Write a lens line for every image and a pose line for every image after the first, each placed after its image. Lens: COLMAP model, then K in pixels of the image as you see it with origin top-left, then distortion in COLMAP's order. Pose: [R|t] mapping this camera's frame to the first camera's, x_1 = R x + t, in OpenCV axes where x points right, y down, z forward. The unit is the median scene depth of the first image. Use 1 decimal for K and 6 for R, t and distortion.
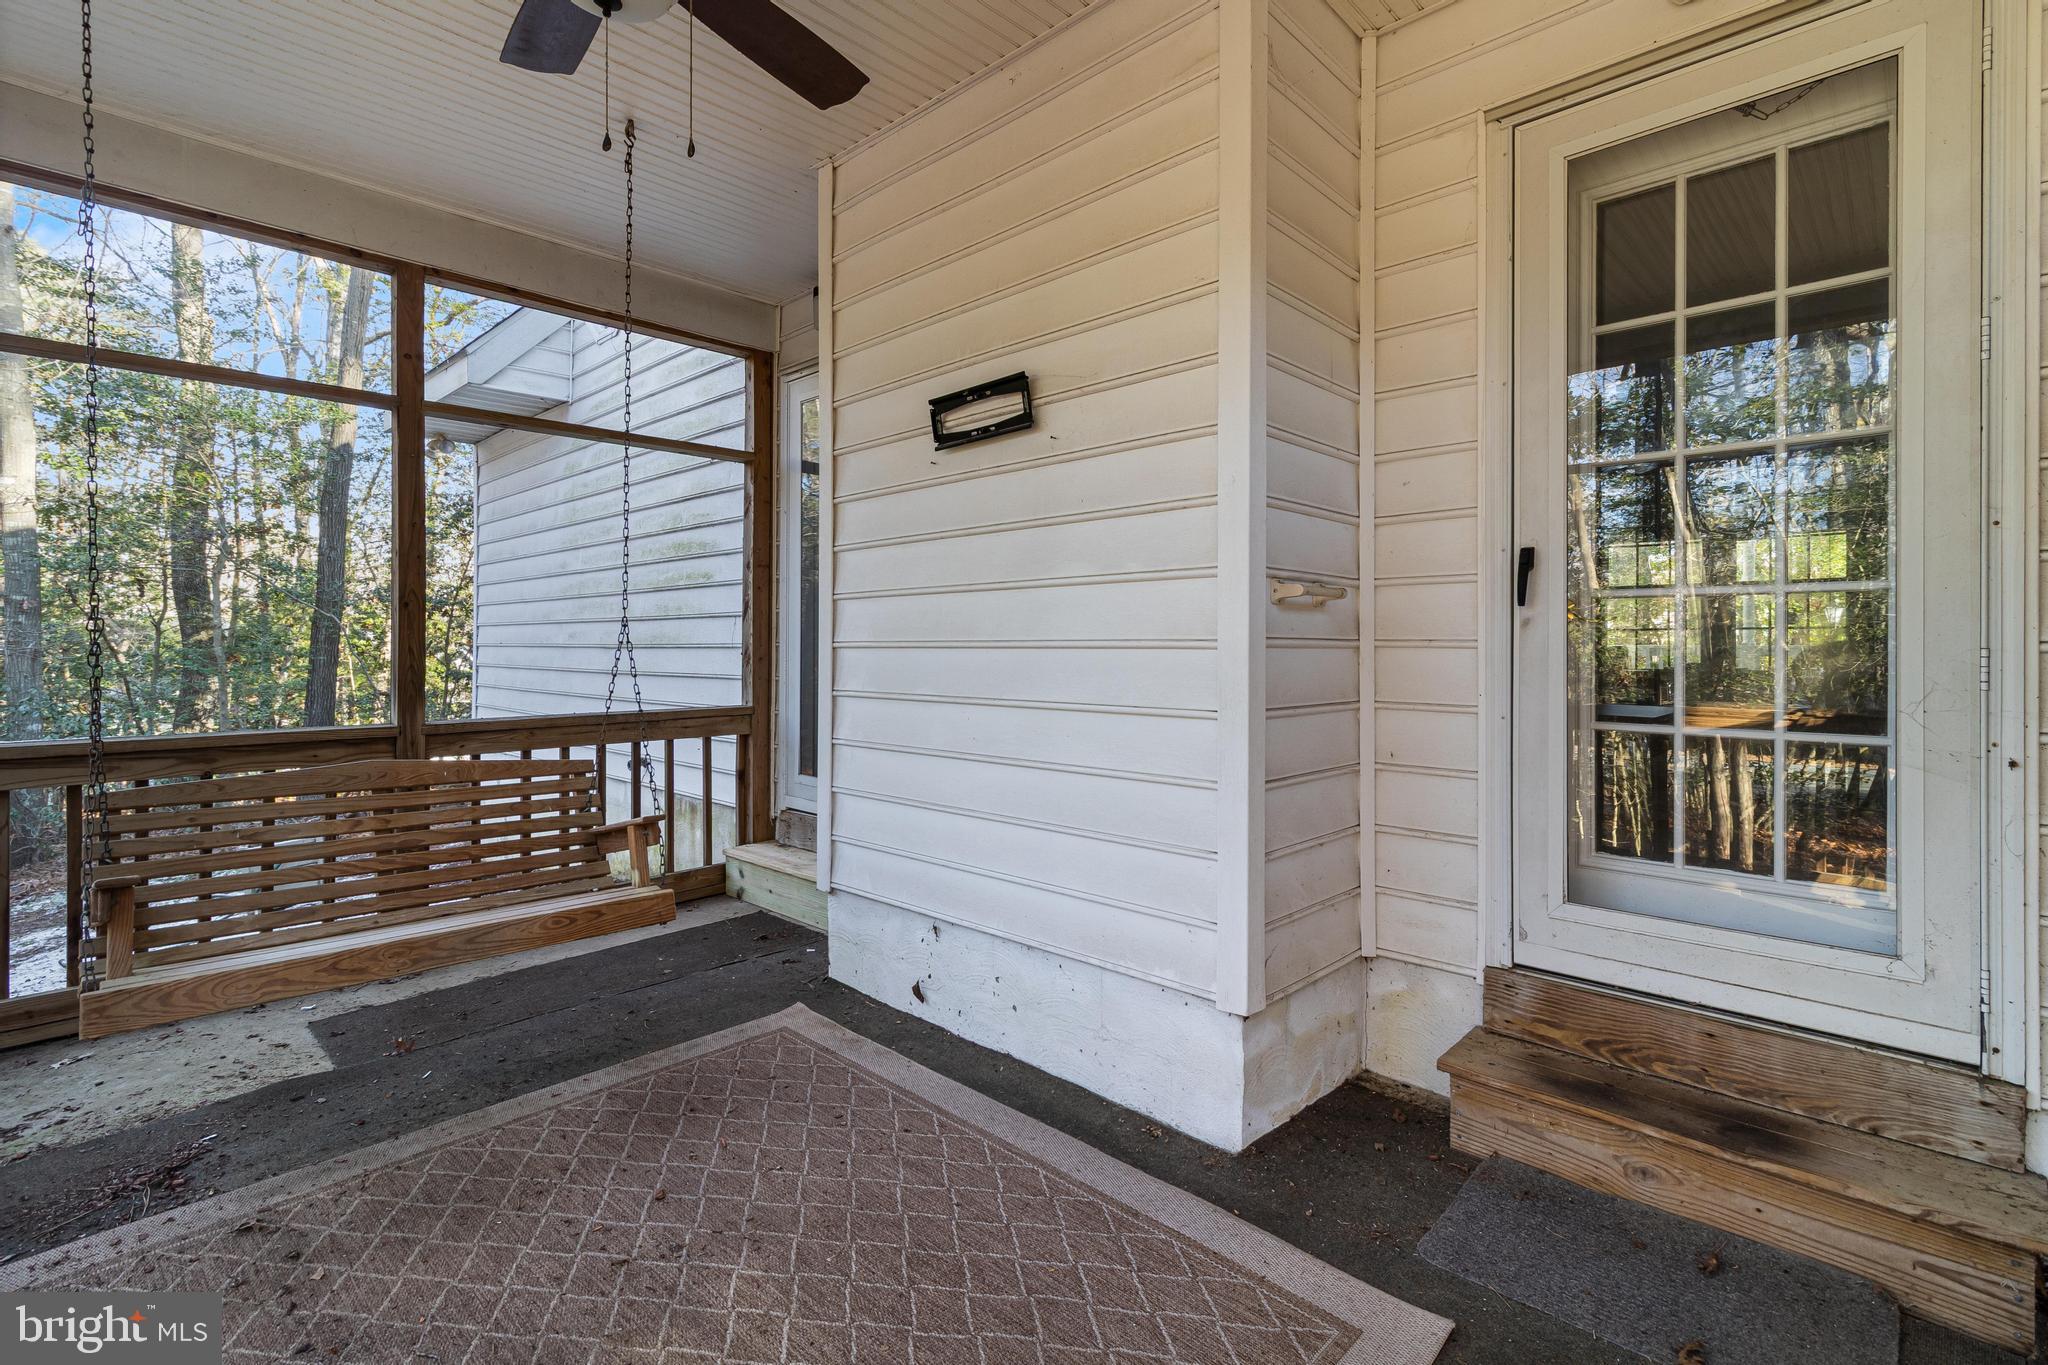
lens RADIAL K [[954.2, 0, 1024.4], [0, 954.2, 646.1], [0, 0, 1]] dist [0.005895, -0.000880]
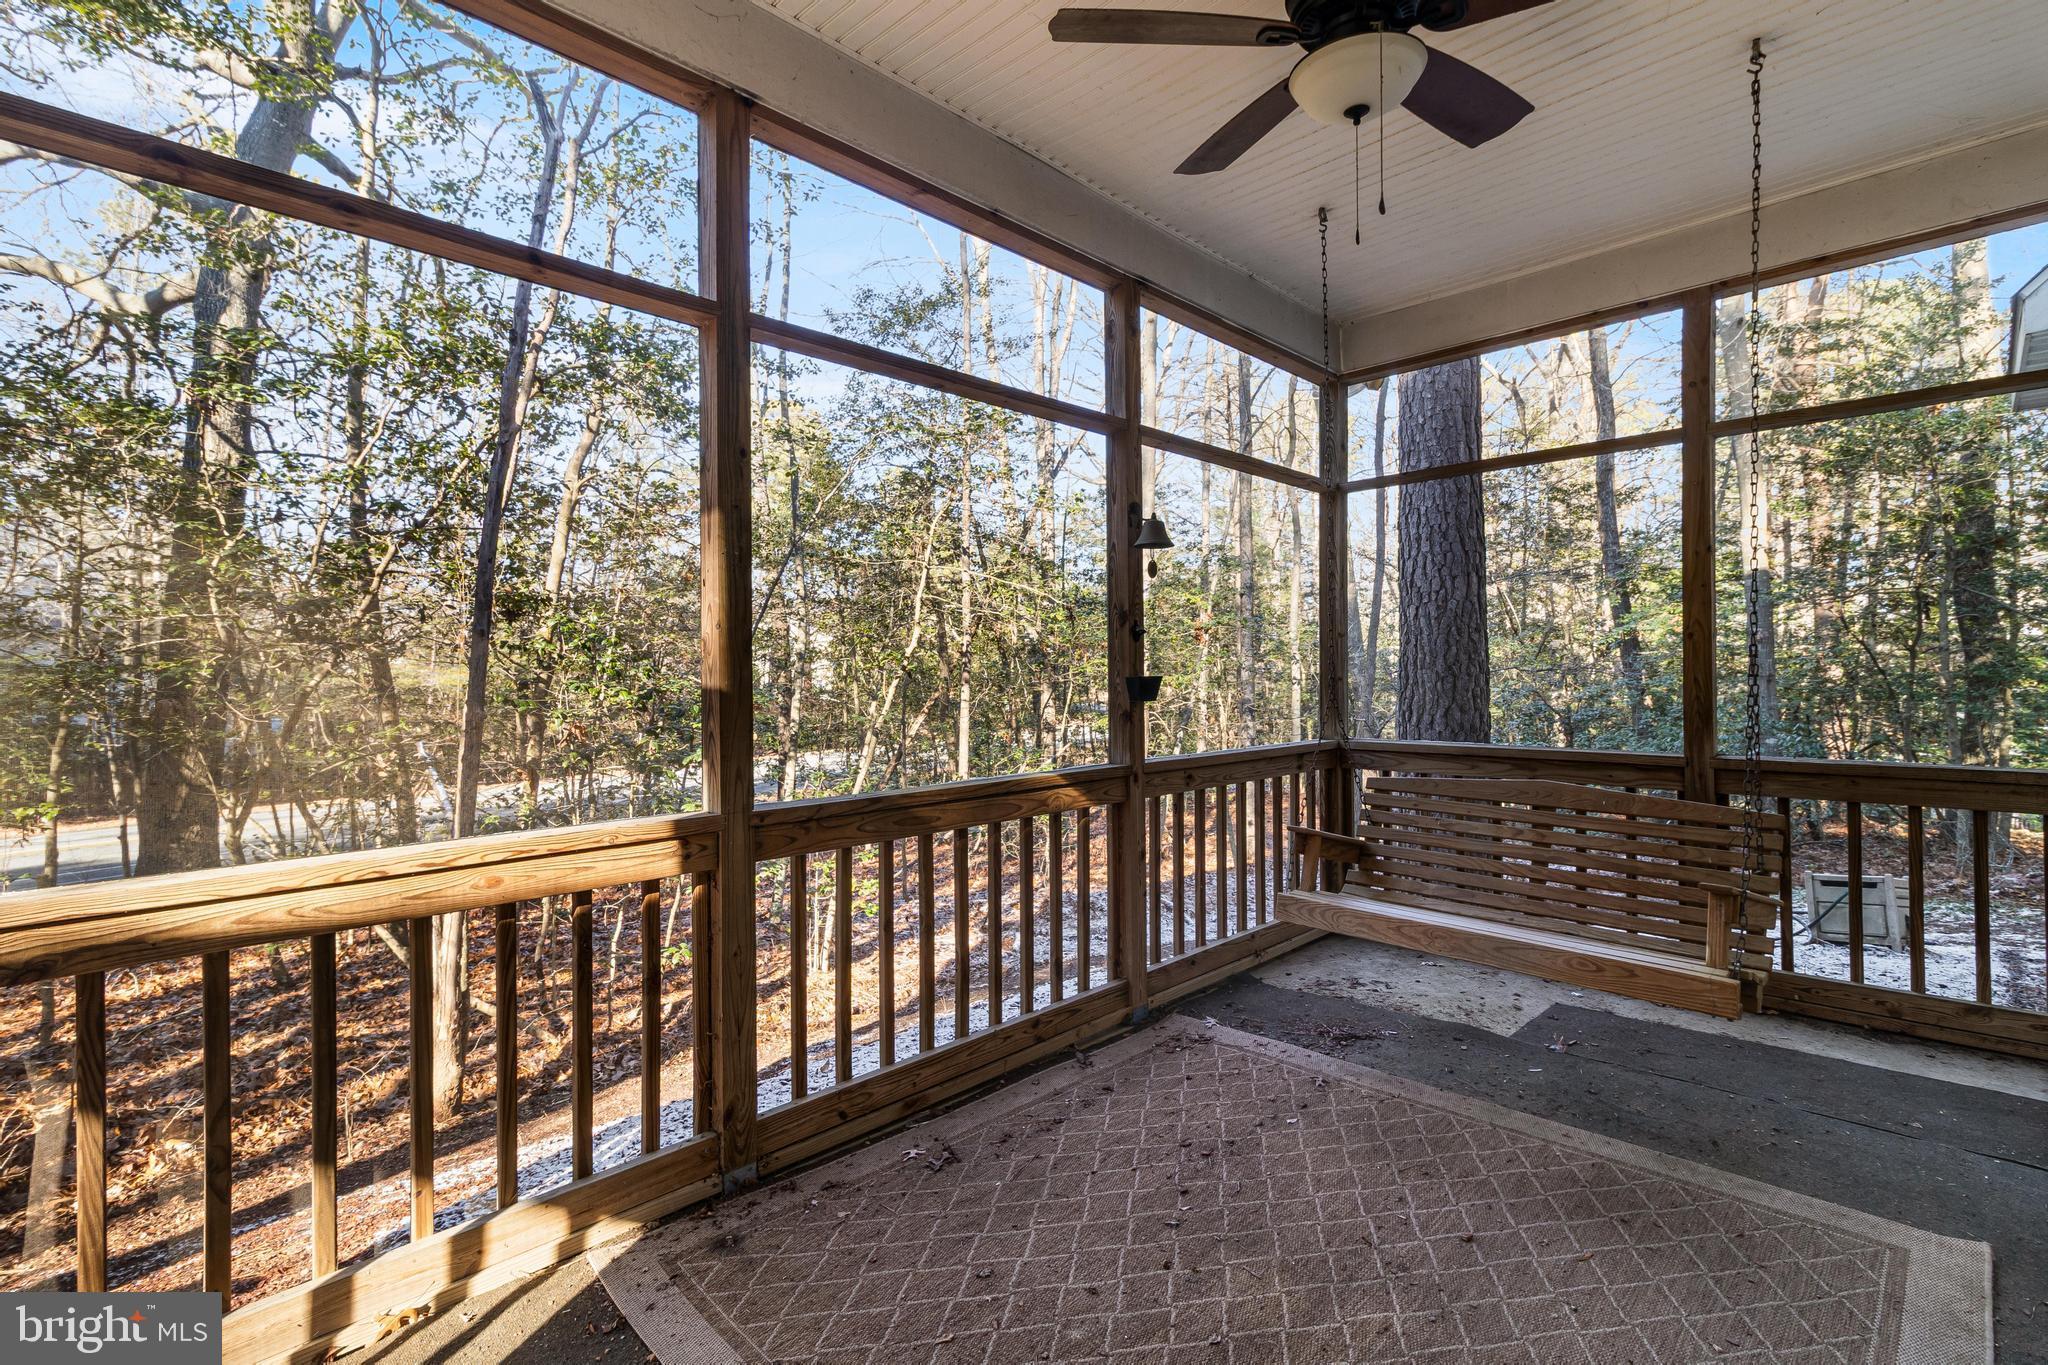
lens RADIAL K [[954.2, 0, 1024.4], [0, 954.2, 677.3], [0, 0, 1]] dist [0.005895, -0.000880]
pose [[-0.023568, 0.003862, -0.999715, 0.448646], [0.006845, 0.999970, 0.003702, -0.009630], [0.999699, -0.006756, -0.023594, 0.411942]]
